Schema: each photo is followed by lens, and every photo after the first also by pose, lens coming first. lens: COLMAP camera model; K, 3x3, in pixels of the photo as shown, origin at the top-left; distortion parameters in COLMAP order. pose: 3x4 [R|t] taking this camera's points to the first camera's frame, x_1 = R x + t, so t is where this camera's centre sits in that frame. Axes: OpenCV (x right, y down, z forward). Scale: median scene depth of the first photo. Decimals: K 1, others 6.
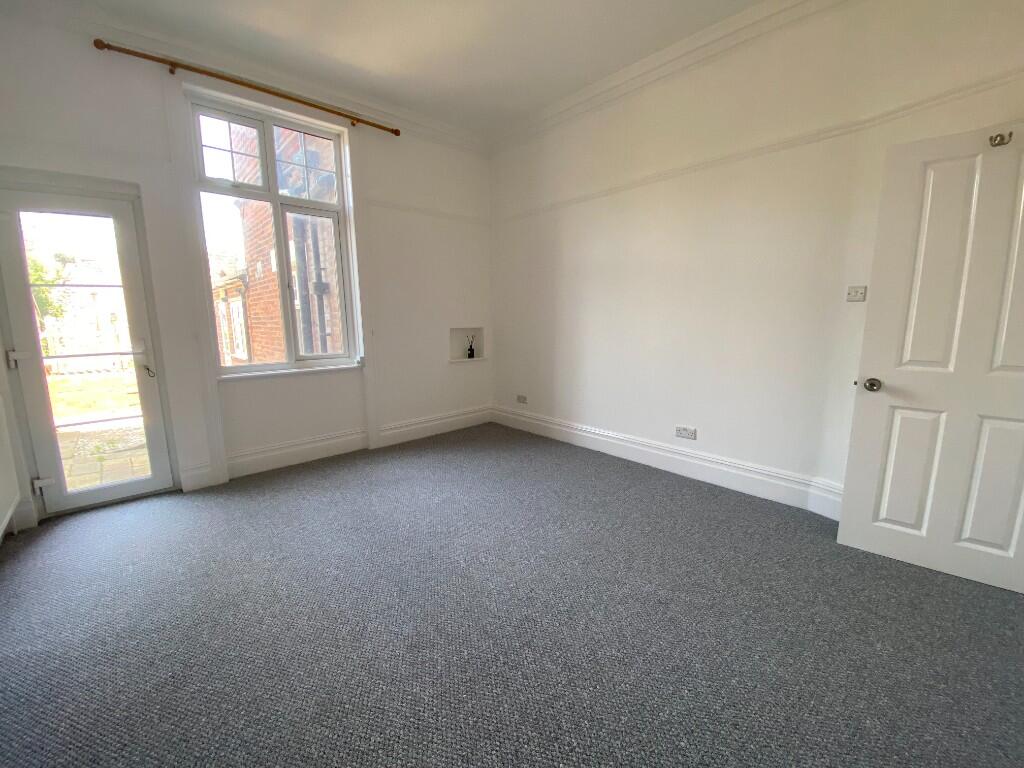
lens RADIAL K [[413.6, 0, 510.3], [0, 413.6, 384.1], [0, 0, 1]] dist [0.021371, -0.020988]
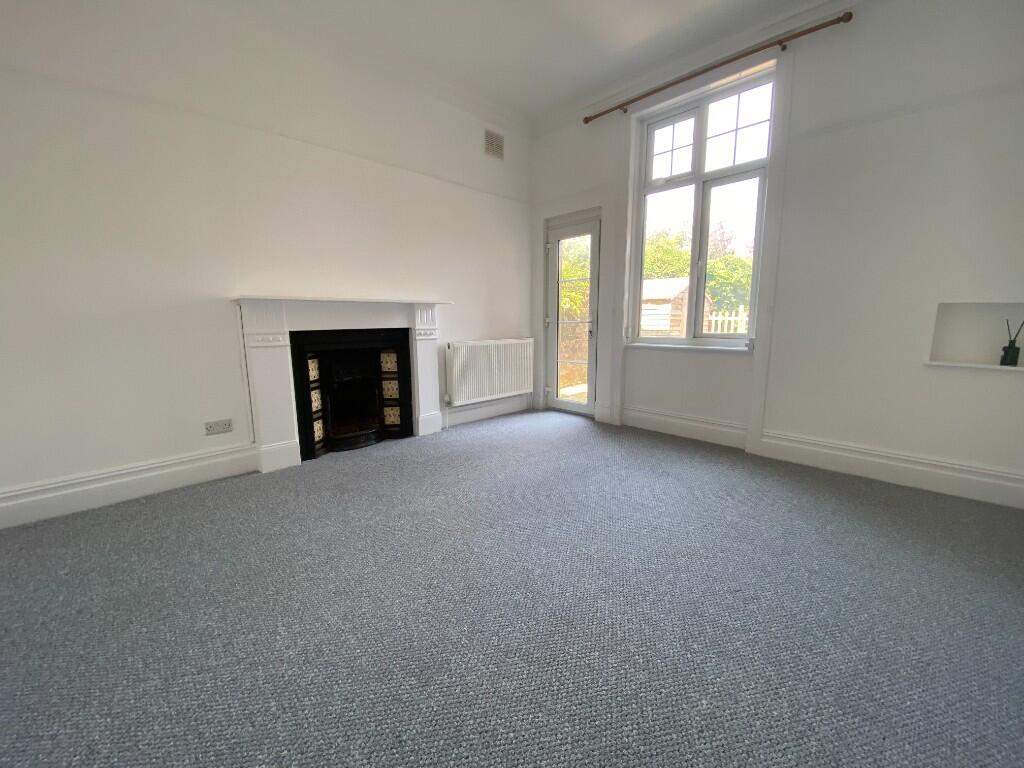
lens RADIAL K [[413.6, 0, 510.3], [0, 413.6, 384.1], [0, 0, 1]] dist [0.021371, -0.020988]
pose [[0.020532, 0.166416, -0.985842, 0.538219], [-0.150797, 0.975285, 0.161493, -0.044719], [0.988351, 0.145346, 0.045120, 0.574356]]
